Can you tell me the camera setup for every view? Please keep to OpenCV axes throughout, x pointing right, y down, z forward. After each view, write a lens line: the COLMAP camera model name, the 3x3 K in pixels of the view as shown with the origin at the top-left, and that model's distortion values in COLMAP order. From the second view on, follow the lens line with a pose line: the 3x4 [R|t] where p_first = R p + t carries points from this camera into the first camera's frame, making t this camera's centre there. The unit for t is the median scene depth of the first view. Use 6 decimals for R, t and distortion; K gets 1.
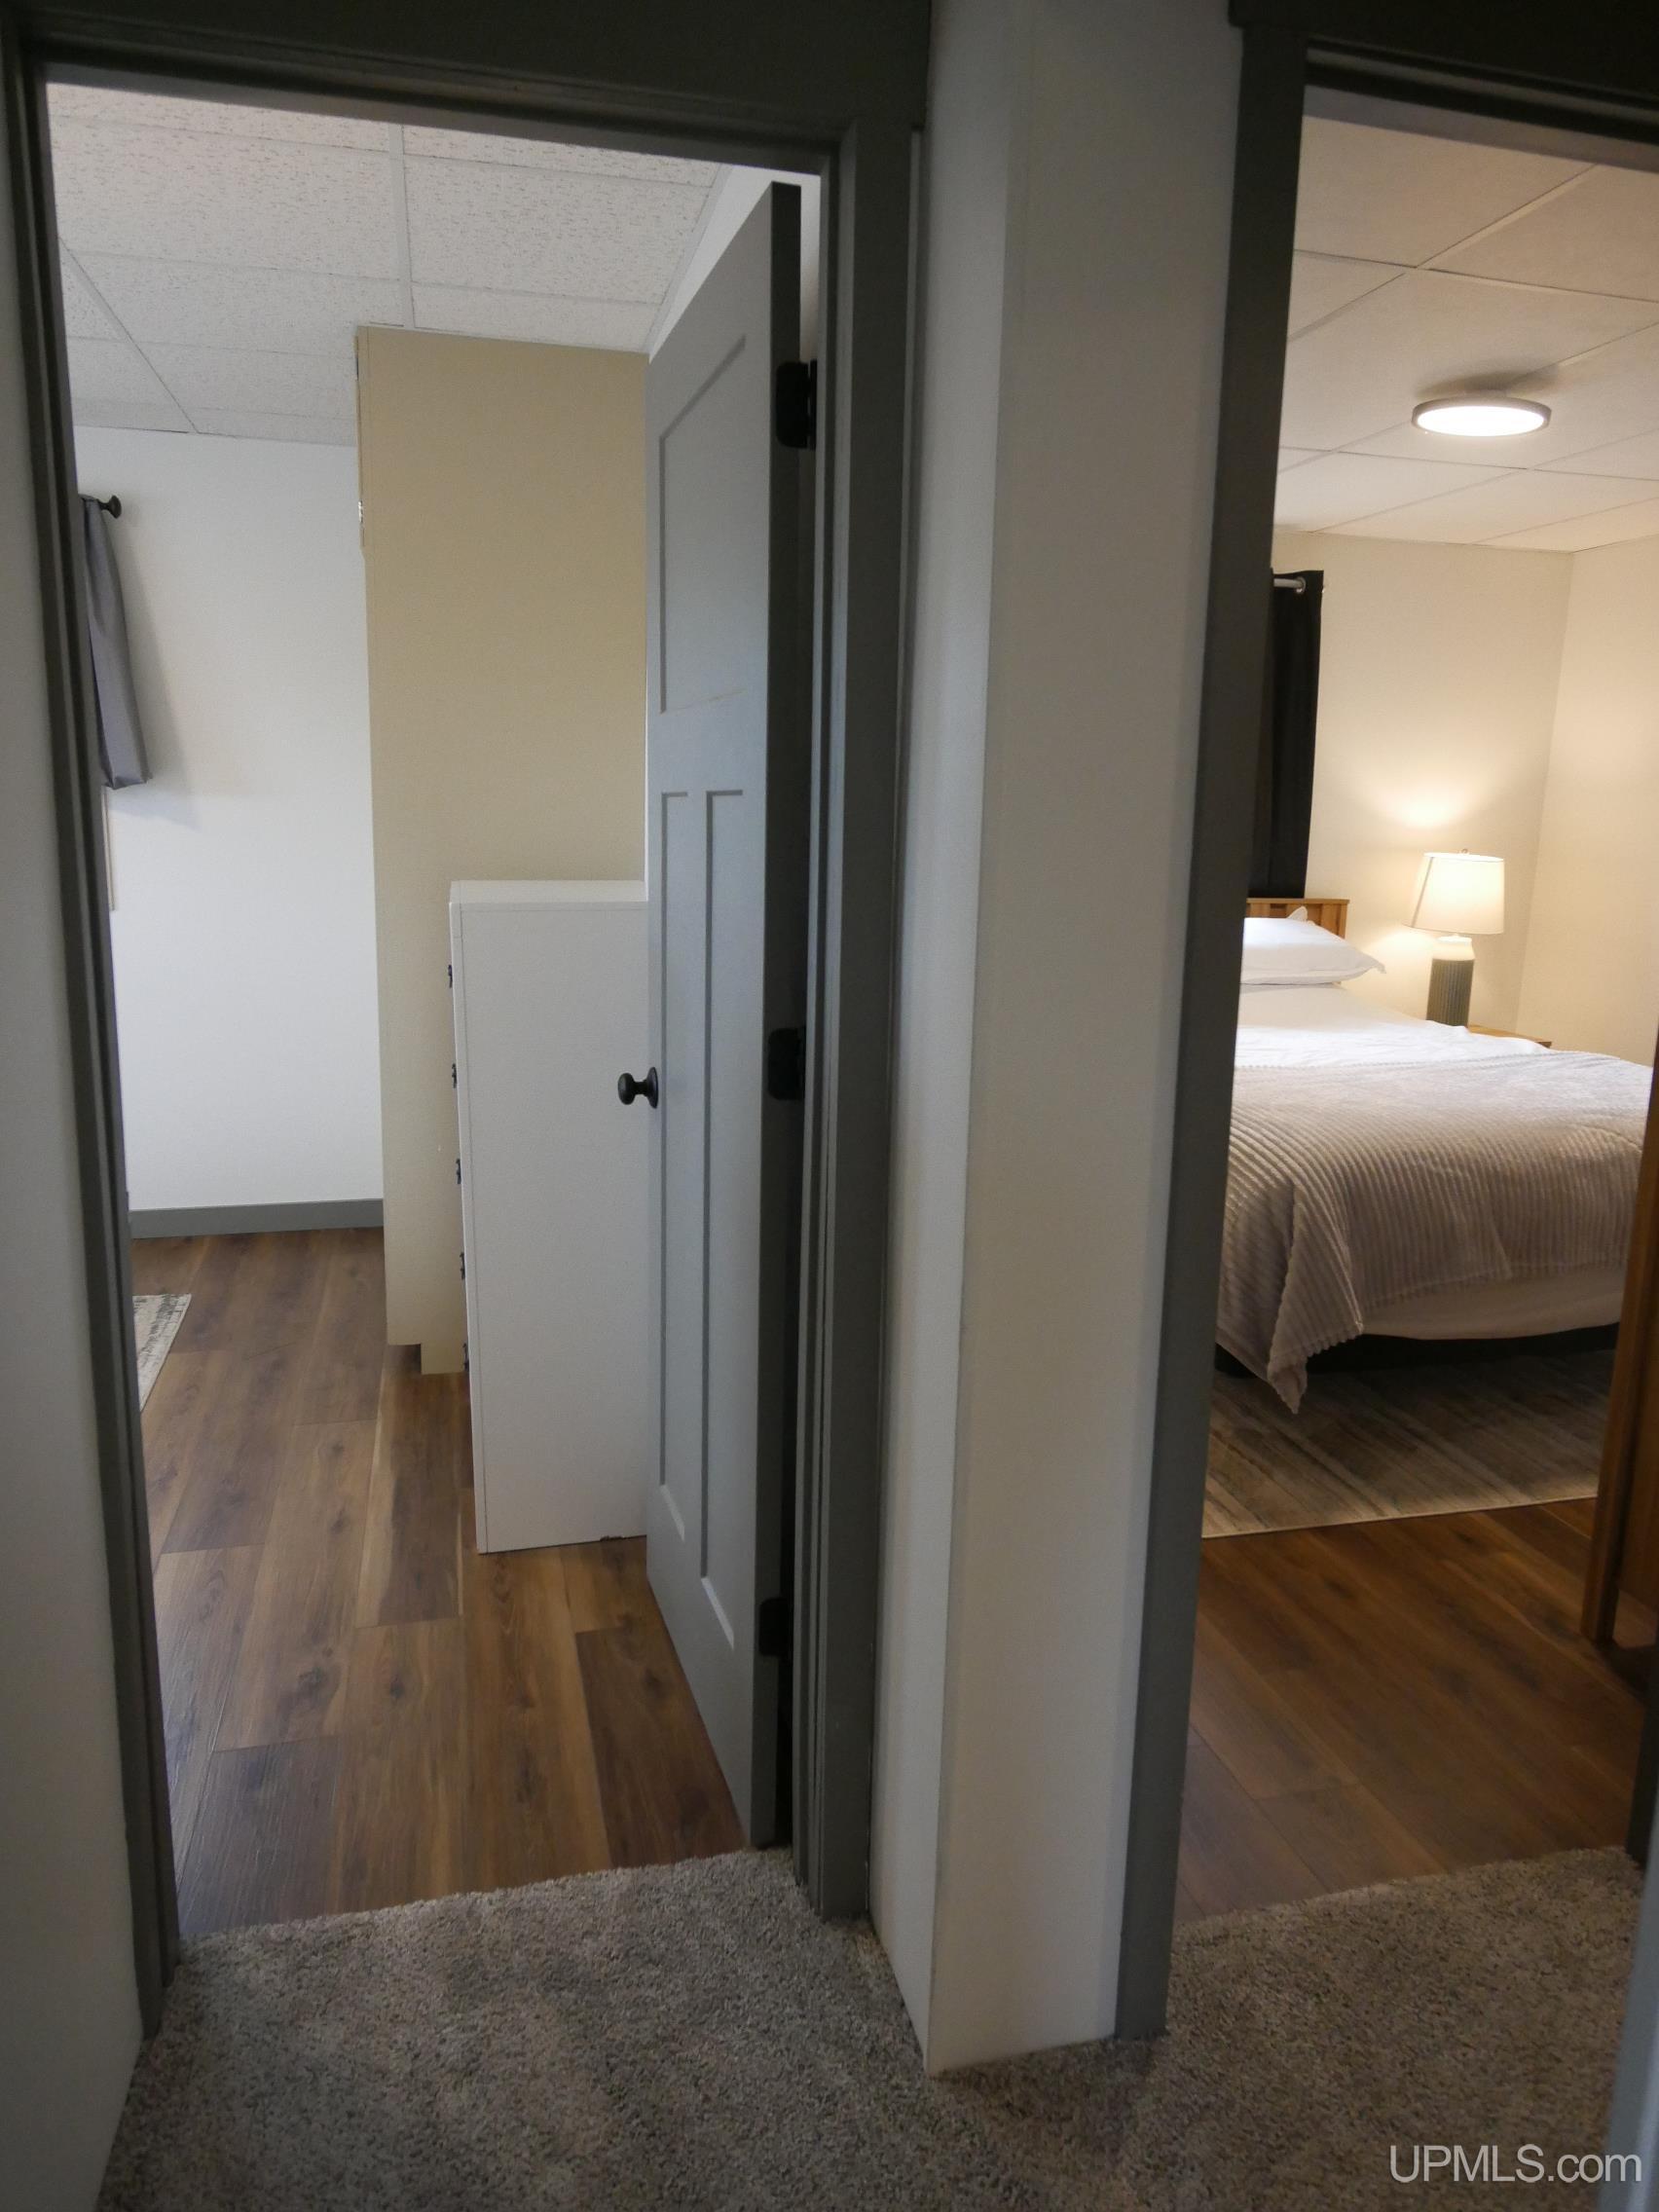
lens RADIAL K [[1489.1, 0, 829.5], [0, 1489.1, 1106.0], [0, 0, 1]] dist [0.000855, -0.003187]
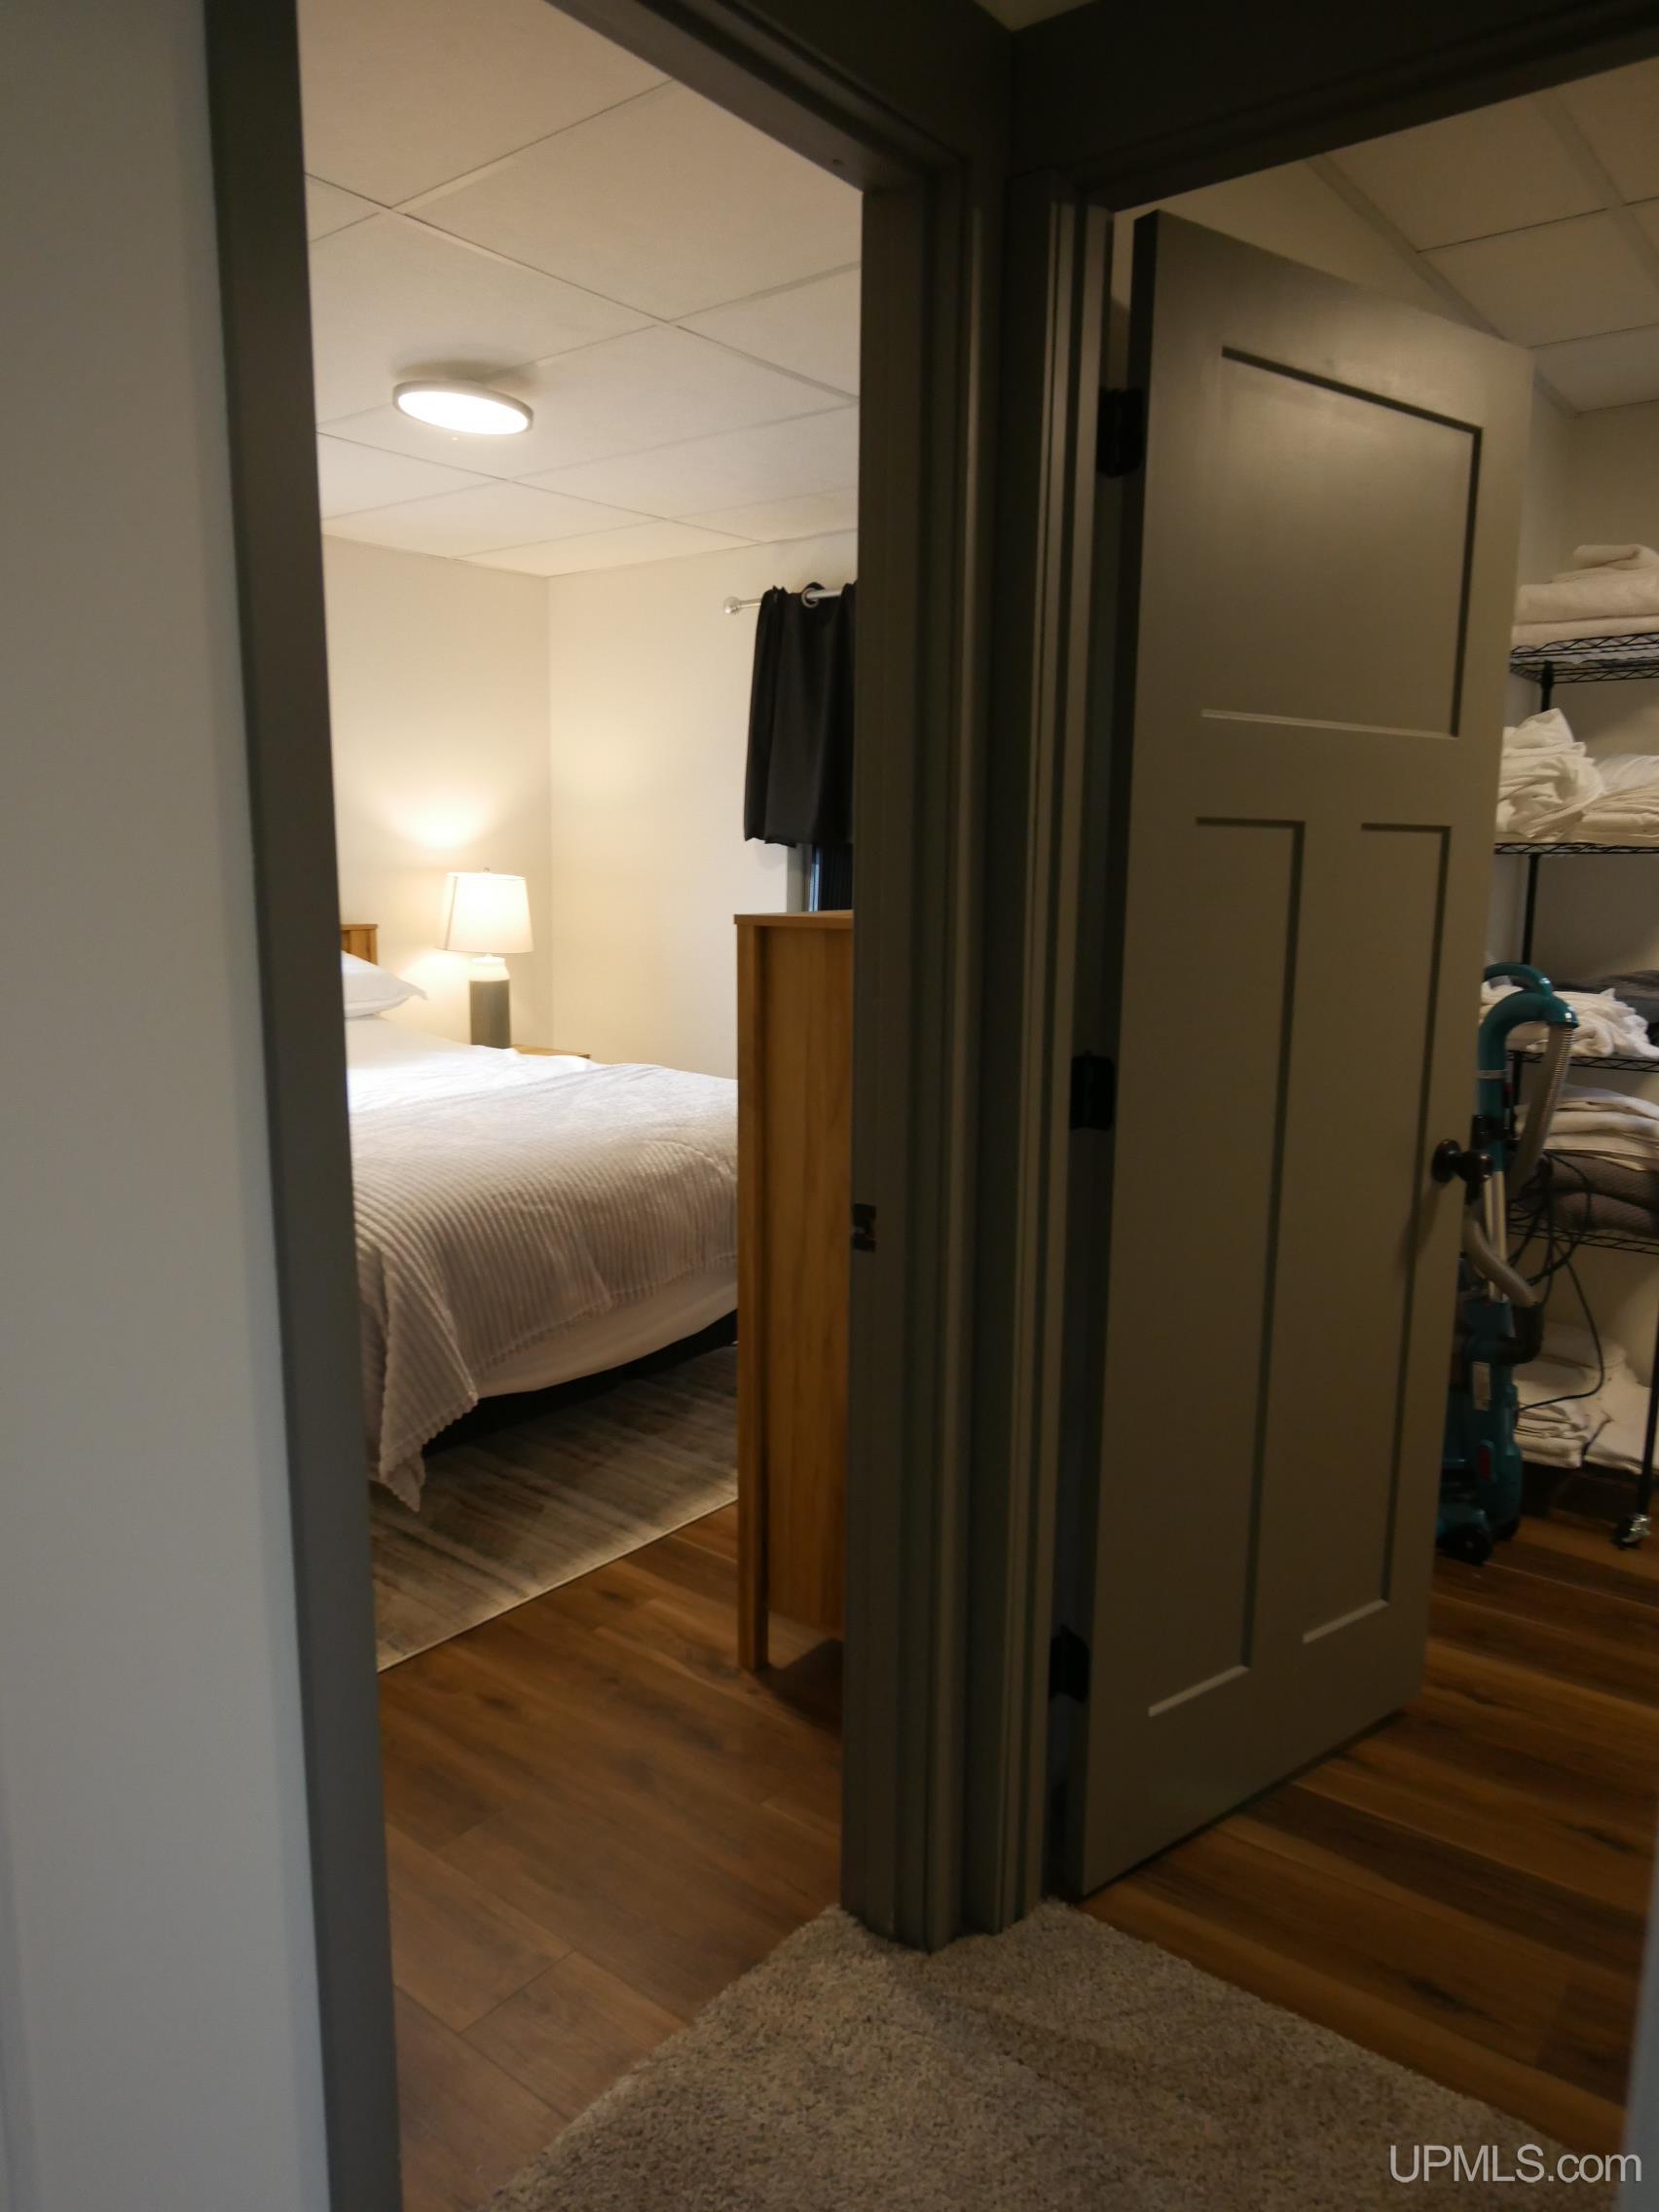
lens RADIAL K [[1489.1, 0, 829.5], [0, 1489.1, 1106.0], [0, 0, 1]] dist [0.000855, -0.003187]
pose [[0.800038, -0.113348, 0.589145, 0.018388], [0.123728, 0.992053, 0.022846, -0.019110], [-0.587053, 0.054616, 0.807704, 0.137805]]
